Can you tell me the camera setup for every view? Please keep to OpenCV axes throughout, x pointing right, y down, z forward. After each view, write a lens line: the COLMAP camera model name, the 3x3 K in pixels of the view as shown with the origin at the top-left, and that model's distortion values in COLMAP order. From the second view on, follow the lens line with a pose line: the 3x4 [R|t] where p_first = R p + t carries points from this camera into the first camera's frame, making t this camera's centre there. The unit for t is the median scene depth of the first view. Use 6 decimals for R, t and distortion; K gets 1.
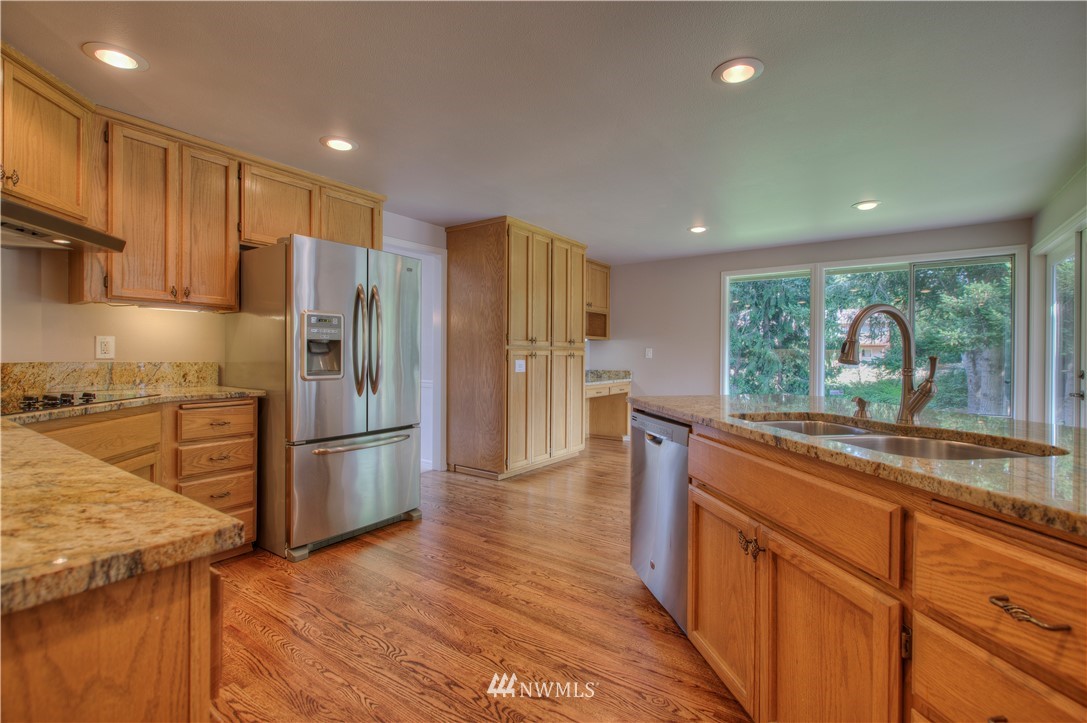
lens RADIAL K [[488.3, 0, 545.9], [0, 488.3, 353.7], [0, 0, 1]] dist [0.004120, 0.000385]
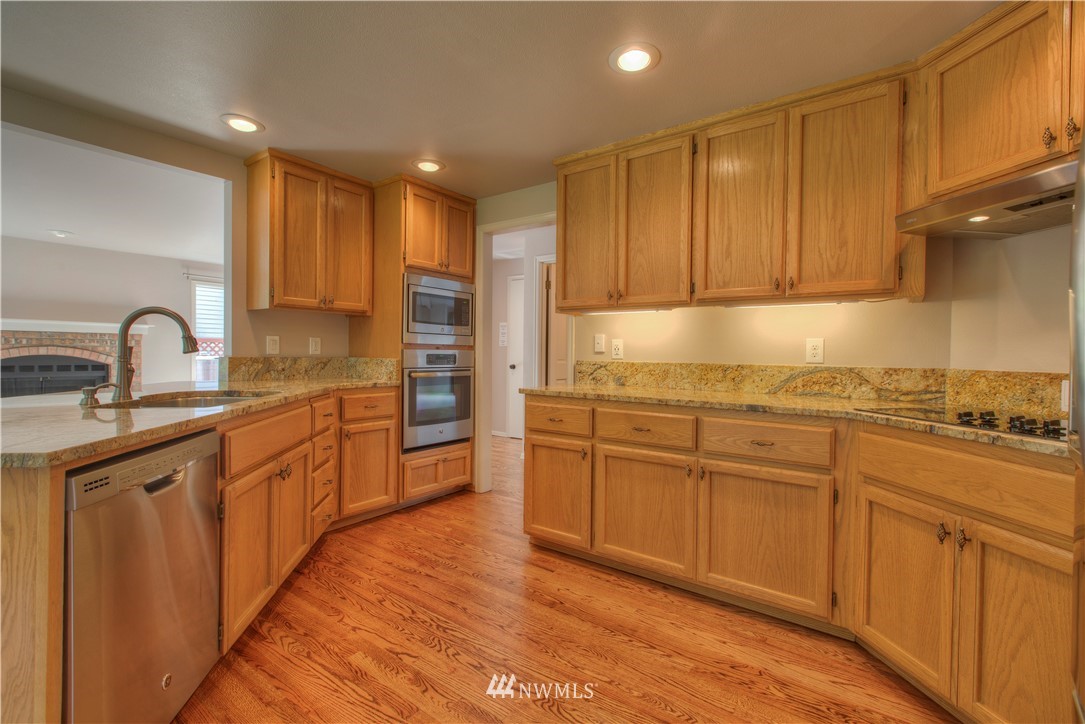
lens RADIAL K [[487.4, 0, 540.3], [0, 487.4, 362.2], [0, 0, 1]] dist [0.004120, 0.000385]
pose [[-0.999408, -0.018808, 0.028818, -0.341010], [-0.018427, 0.999740, 0.013434, 0.007208], [-0.029063, 0.012895, -0.999494, 2.030803]]
